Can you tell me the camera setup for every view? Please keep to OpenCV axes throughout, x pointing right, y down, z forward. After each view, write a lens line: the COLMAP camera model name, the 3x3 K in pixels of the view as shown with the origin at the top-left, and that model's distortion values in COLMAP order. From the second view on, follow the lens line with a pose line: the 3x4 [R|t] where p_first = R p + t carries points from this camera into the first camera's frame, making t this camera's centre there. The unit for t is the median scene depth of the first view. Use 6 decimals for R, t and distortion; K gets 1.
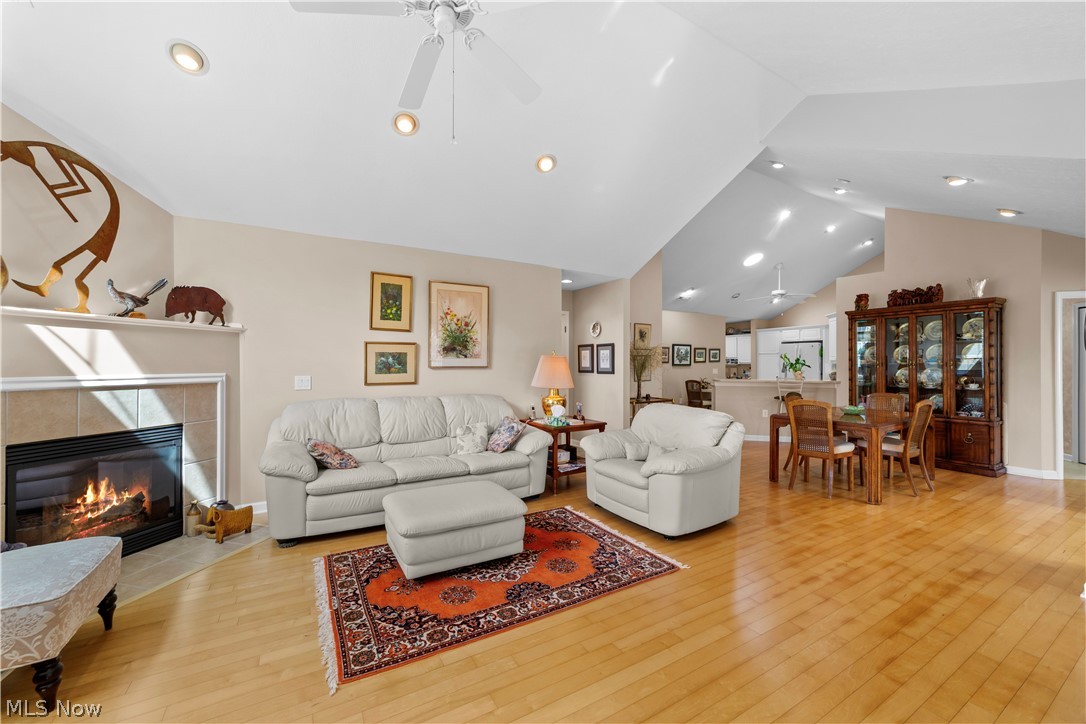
lens RADIAL K [[419.7, 0, 541.4], [0, 419.7, 356.9], [0, 0, 1]] dist [-0.000790, 0.000010]
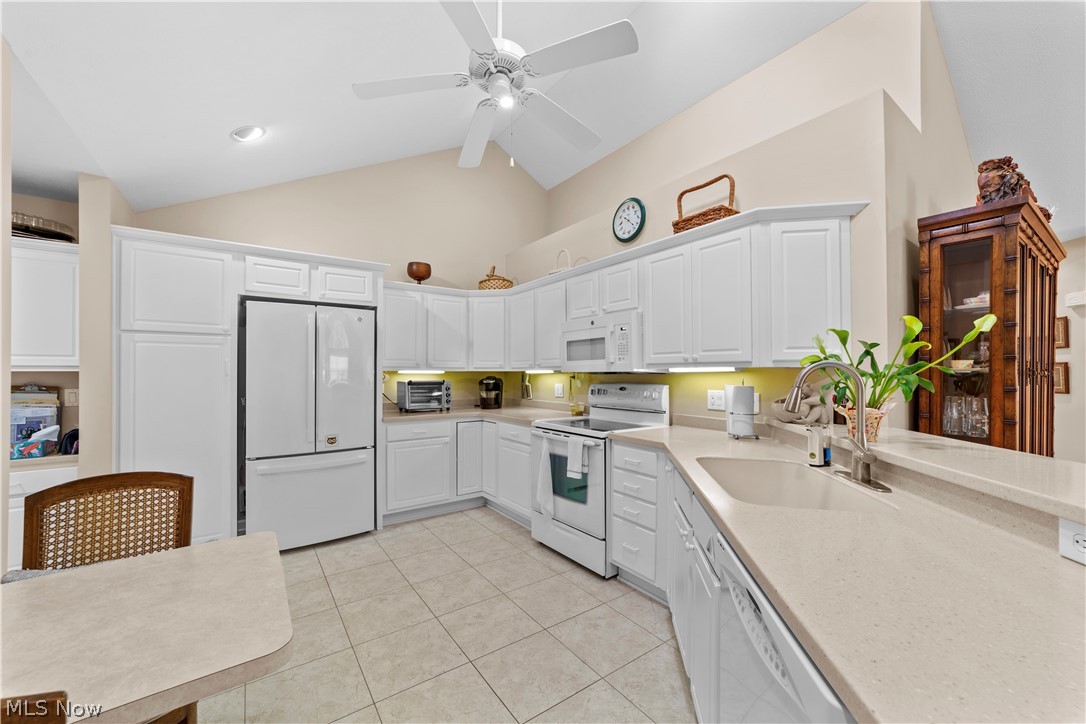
lens RADIAL K [[419.7, 0, 536.8], [0, 419.7, 367.7], [0, 0, 1]] dist [-0.000790, 0.000010]
pose [[-0.066093, 0.006538, 0.997792, 0.284551], [-0.012643, 0.999893, -0.007389, 0.014621], [-0.997733, -0.013104, -0.066004, 0.849973]]
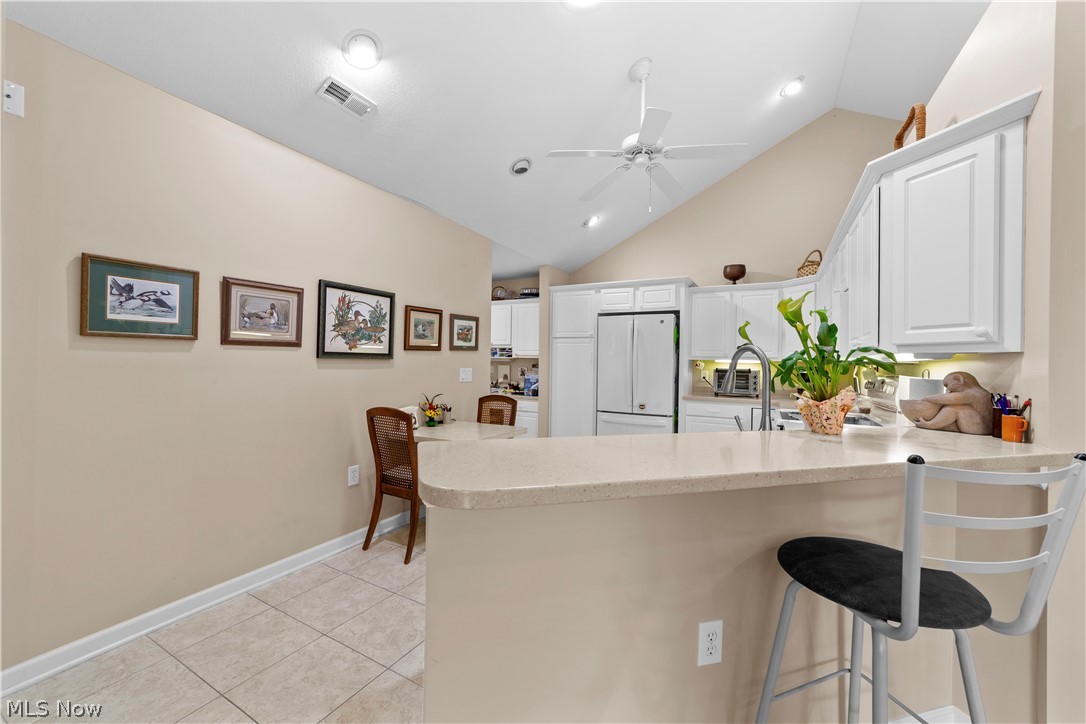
lens RADIAL K [[419.7, 0, 537.2], [0, 419.7, 357.7], [0, 0, 1]] dist [-0.000790, 0.000010]
pose [[0.863896, 0.015916, 0.503418, 0.279607], [-0.021980, 0.999740, 0.006110, 0.015216], [-0.503190, -0.016343, 0.864021, 0.640795]]
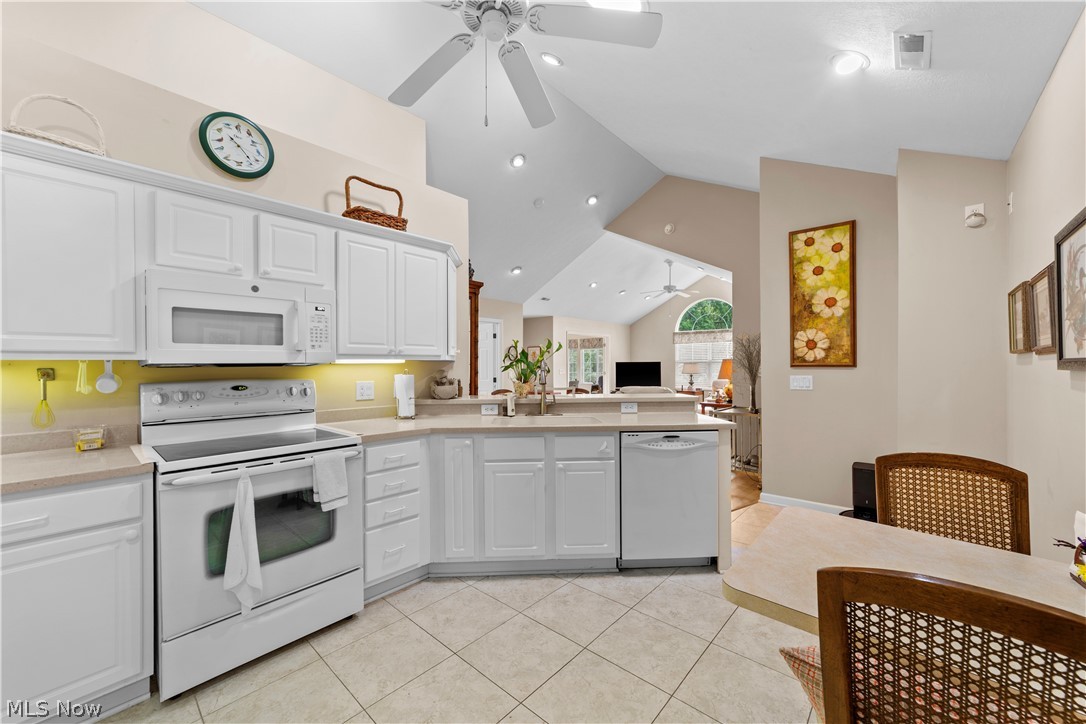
lens RADIAL K [[419.7, 0, 543.1], [0, 419.7, 363.4], [0, 0, 1]] dist [-0.000790, 0.000010]
pose [[-0.954636, -0.003762, -0.297752, 0.488121], [0.002617, 0.999776, -0.021020, 0.019185], [0.297764, -0.020845, -0.954412, 1.002706]]
